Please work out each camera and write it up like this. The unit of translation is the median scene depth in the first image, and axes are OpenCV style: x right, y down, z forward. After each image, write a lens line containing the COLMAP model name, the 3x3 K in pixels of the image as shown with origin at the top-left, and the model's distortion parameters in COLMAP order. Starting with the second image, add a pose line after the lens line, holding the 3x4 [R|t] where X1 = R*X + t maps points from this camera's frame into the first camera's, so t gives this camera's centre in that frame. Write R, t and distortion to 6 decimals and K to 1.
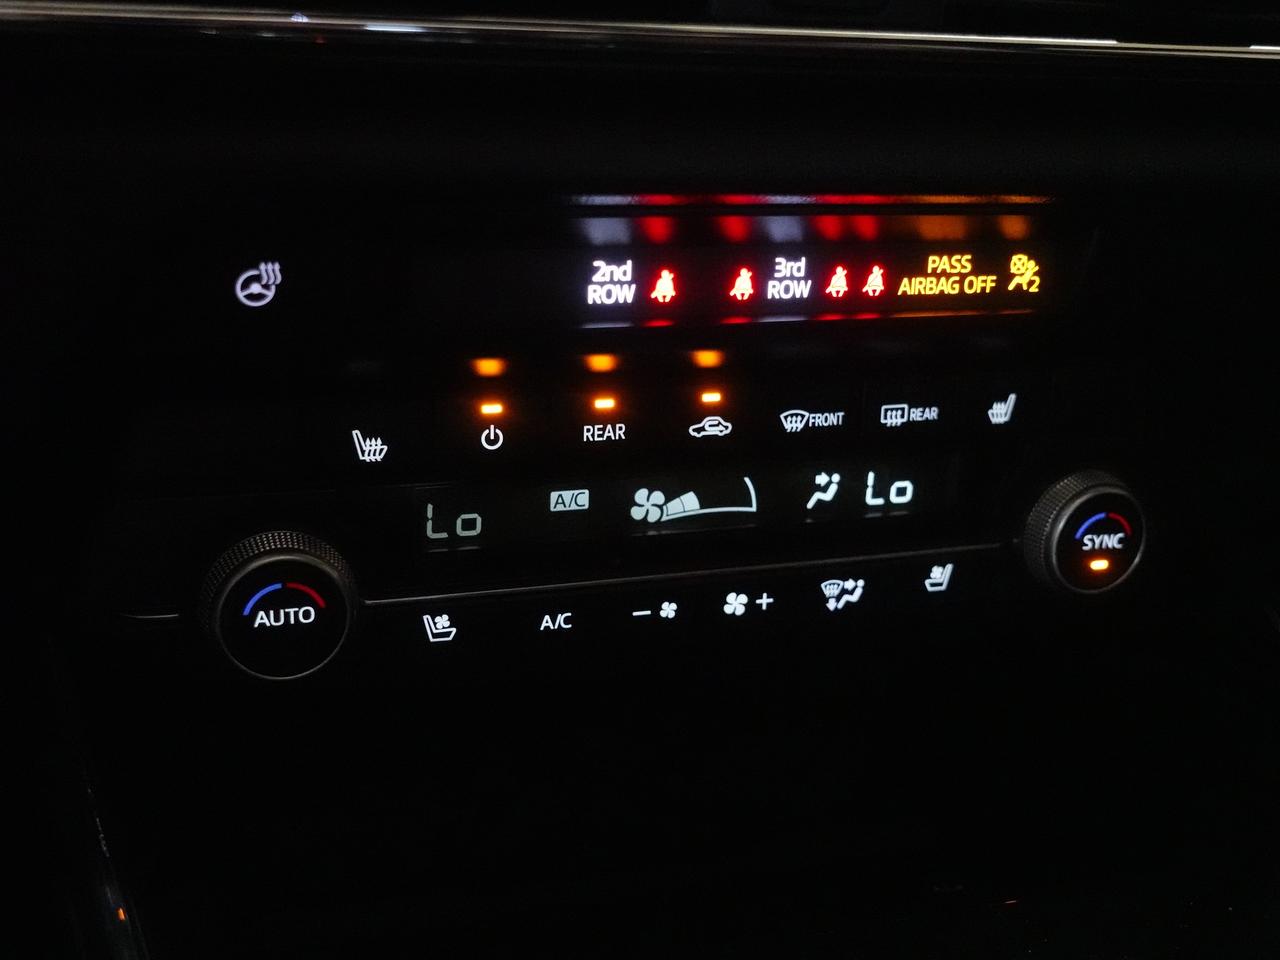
lens RADIAL K [[1499.6, 0, 640.0], [0, 1499.6, 480.0], [0, 0, 1]] dist [-0.068630, 0.003912]
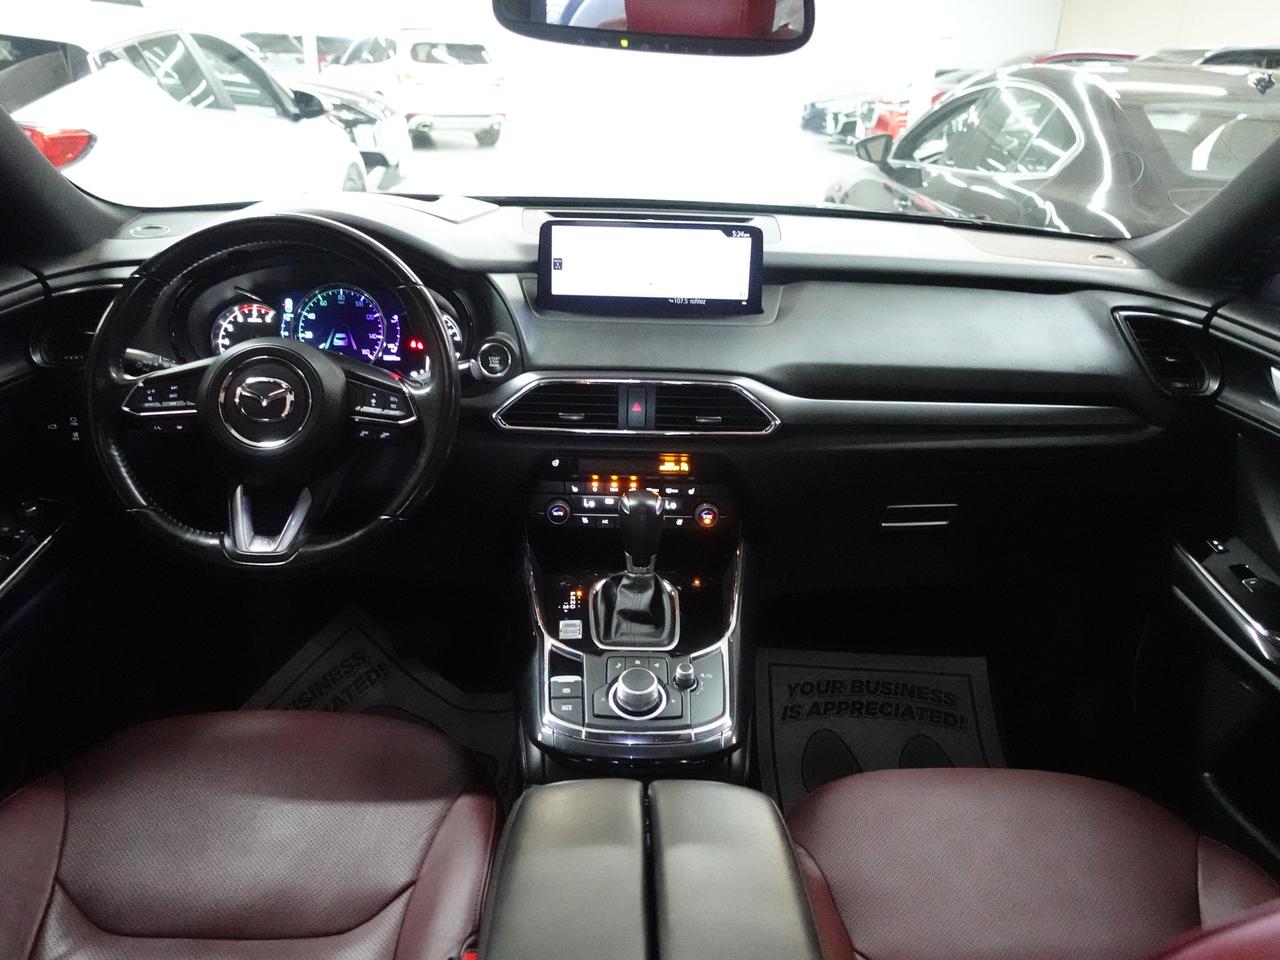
lens RADIAL K [[997.2, 0, 640.0], [0, 997.2, 480.0], [0, 0, 1]] dist [0.006215, -0.002767]
pose [[0.951177, 0.057169, -0.303306, 1.269613], [-0.085396, 0.993080, -0.080623, 0.240556], [0.296598, 0.102588, 0.949476, -2.729592]]
